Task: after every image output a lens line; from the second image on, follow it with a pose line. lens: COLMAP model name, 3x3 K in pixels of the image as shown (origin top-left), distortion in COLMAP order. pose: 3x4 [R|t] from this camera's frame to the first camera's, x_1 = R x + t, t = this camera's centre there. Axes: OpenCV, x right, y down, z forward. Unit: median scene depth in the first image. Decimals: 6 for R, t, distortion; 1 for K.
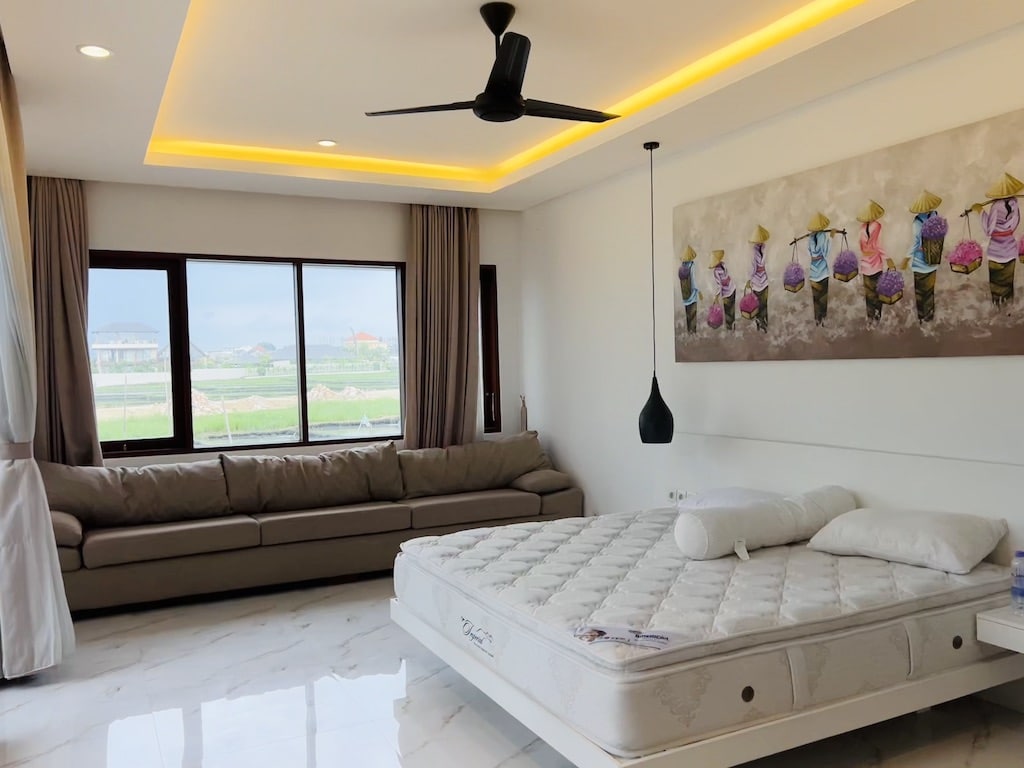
lens RADIAL K [[854.9, 0, 512.0], [0, 854.9, 384.0], [0, 0, 1]] dist [0.051415, -0.002232]
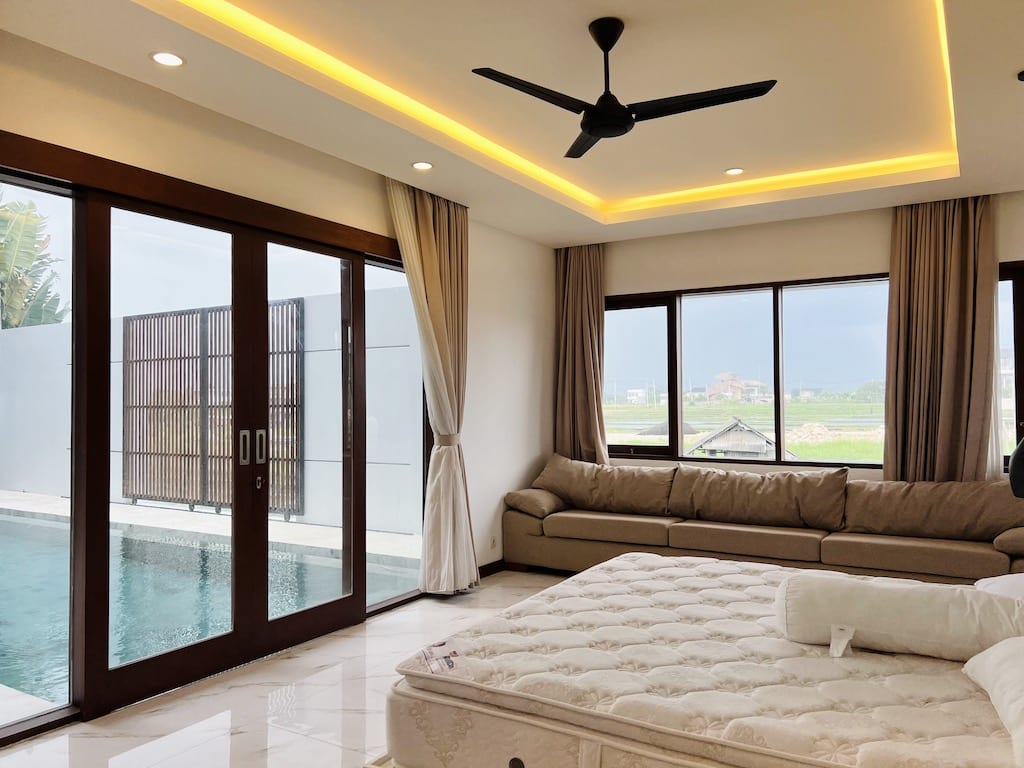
lens RADIAL K [[772.8, 0, 512.0], [0, 772.8, 384.0], [0, 0, 1]] dist [0.047557, -0.000597]
pose [[0.530293, 0.000761, -0.847814, 0.414171], [-0.028021, 0.999469, -0.016629, -0.000112], [0.847351, 0.032575, 0.530033, 0.264525]]
